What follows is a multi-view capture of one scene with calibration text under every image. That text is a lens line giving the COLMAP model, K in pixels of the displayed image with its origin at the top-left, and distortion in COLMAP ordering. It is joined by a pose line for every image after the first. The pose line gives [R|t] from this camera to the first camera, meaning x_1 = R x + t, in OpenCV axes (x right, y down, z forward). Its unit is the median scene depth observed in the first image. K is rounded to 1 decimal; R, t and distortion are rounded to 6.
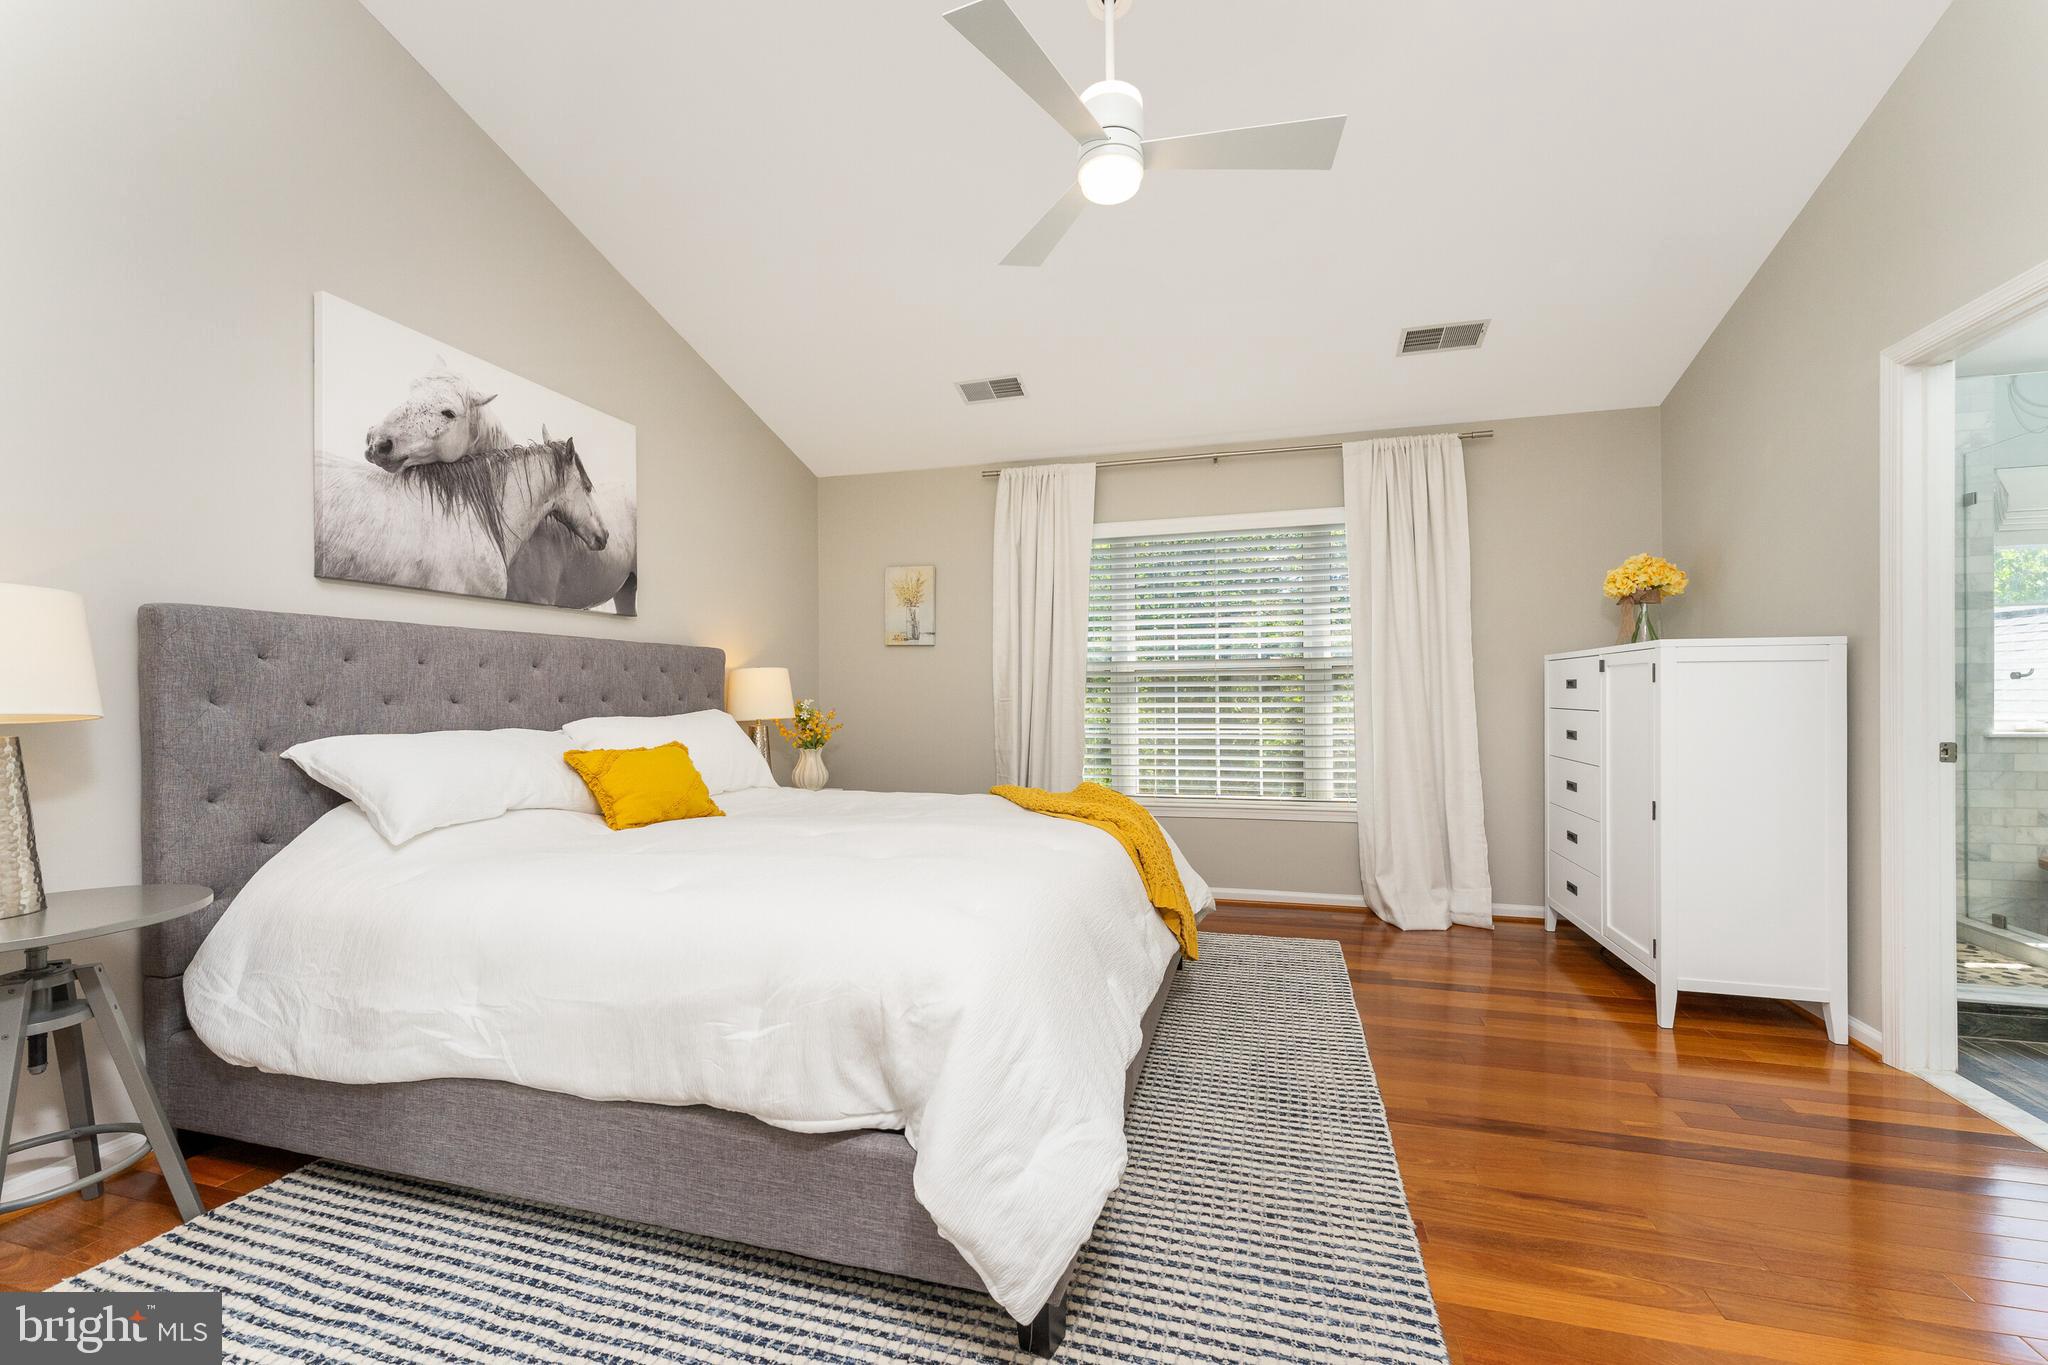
lens RADIAL K [[829.2, 0, 1019.7], [0, 829.2, 694.7], [0, 0, 1]] dist [-0.000016, 0.000583]
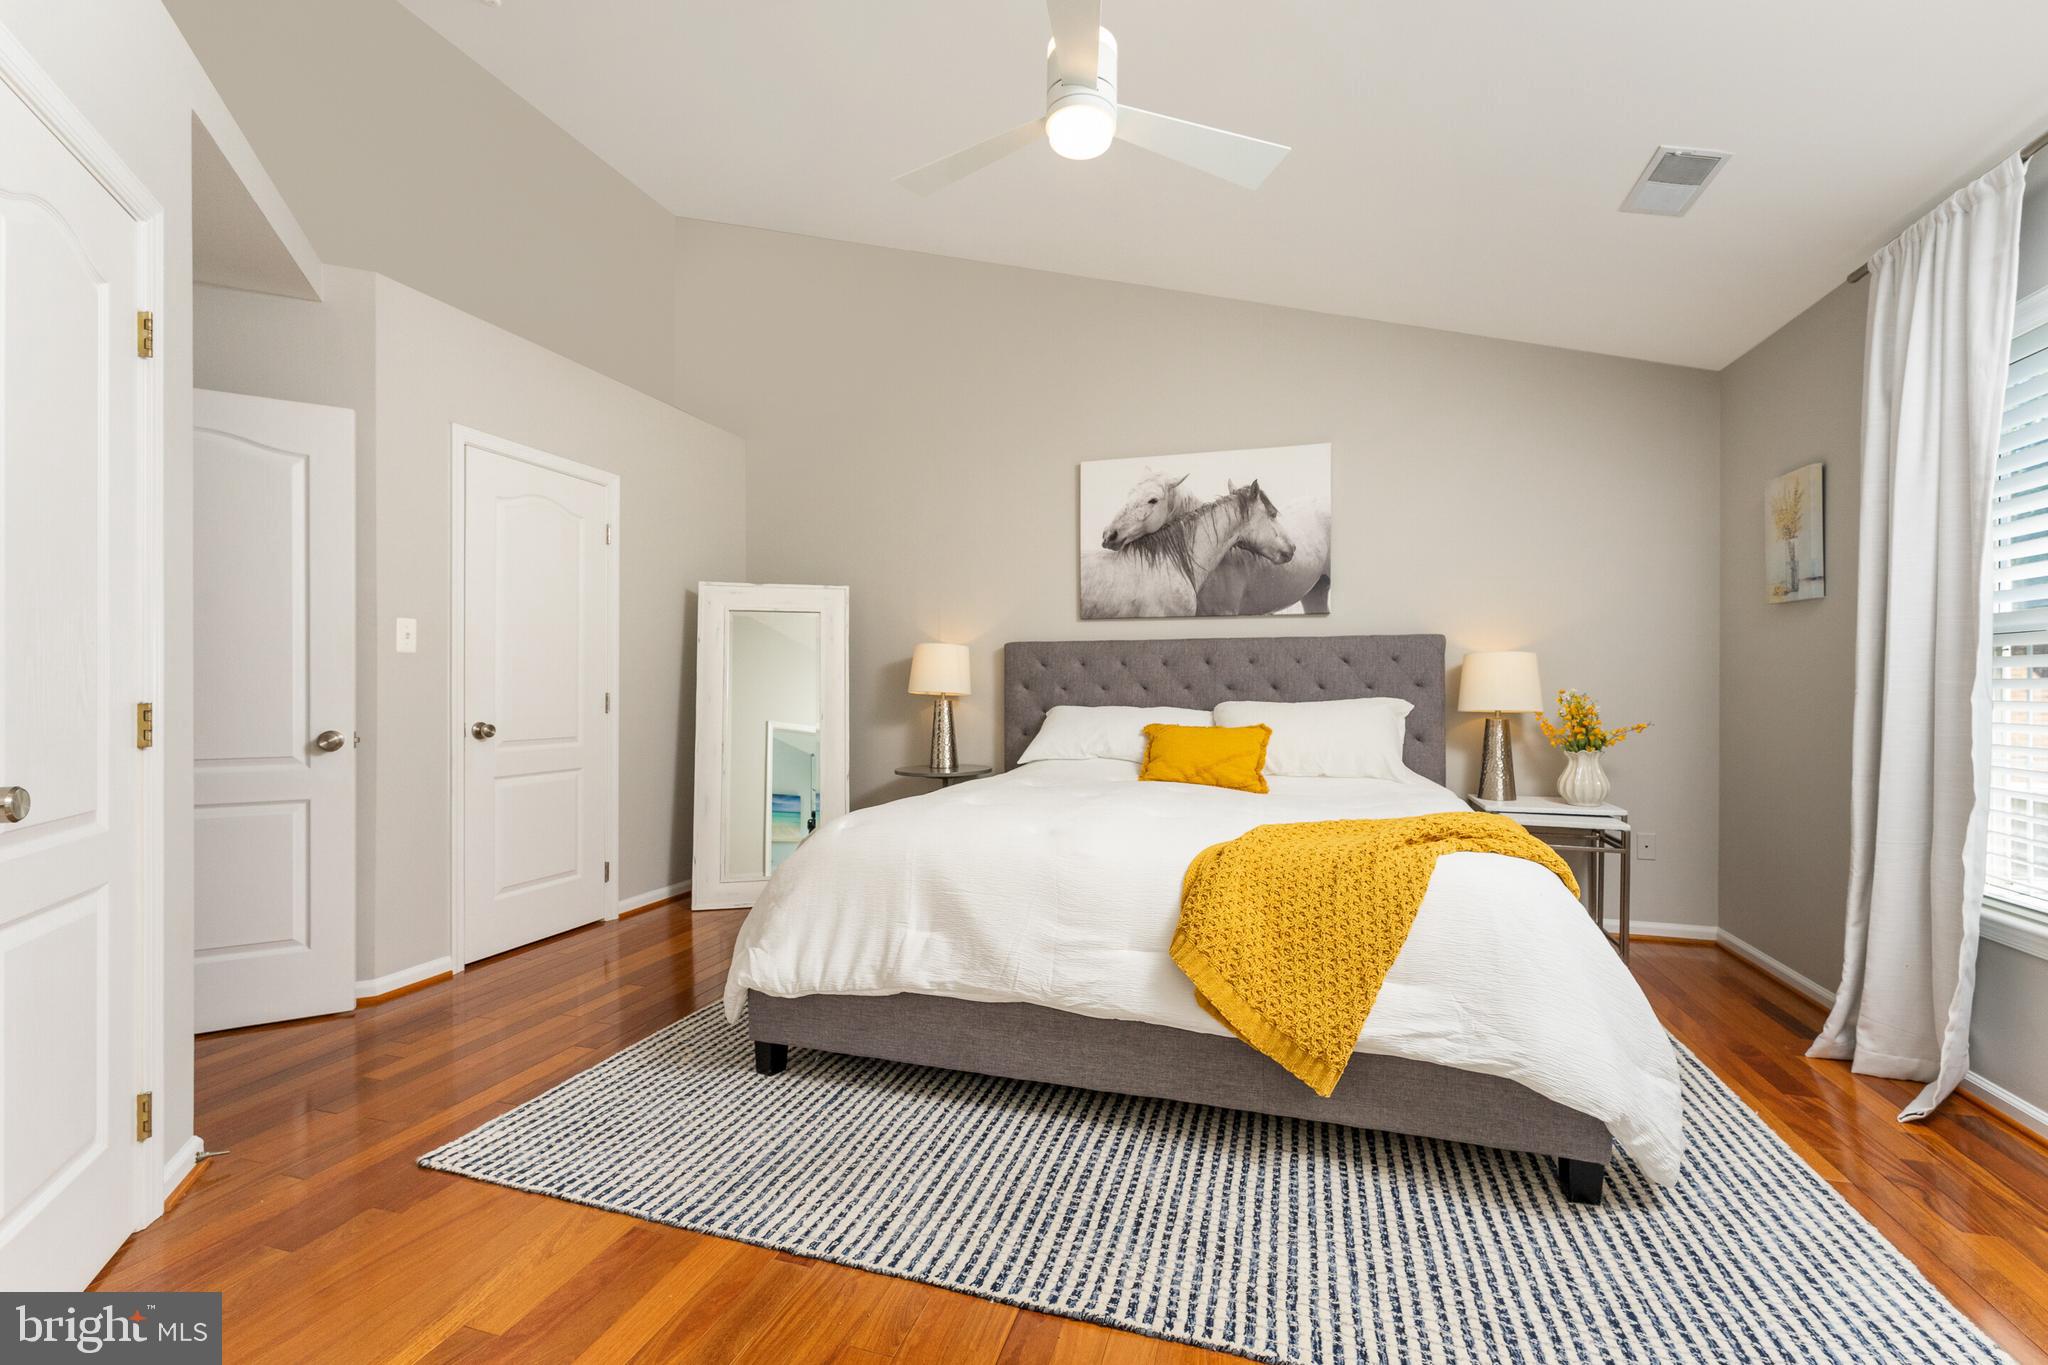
lens RADIAL K [[829.2, 0, 1022.1], [0, 829.2, 689.7], [0, 0, 1]] dist [-0.000016, 0.000583]
pose [[-0.007948, 0.008522, -0.999932, 0.791725], [0.002787, 0.999960, 0.008500, -0.002148], [0.999965, -0.002720, -0.007972, 0.710512]]
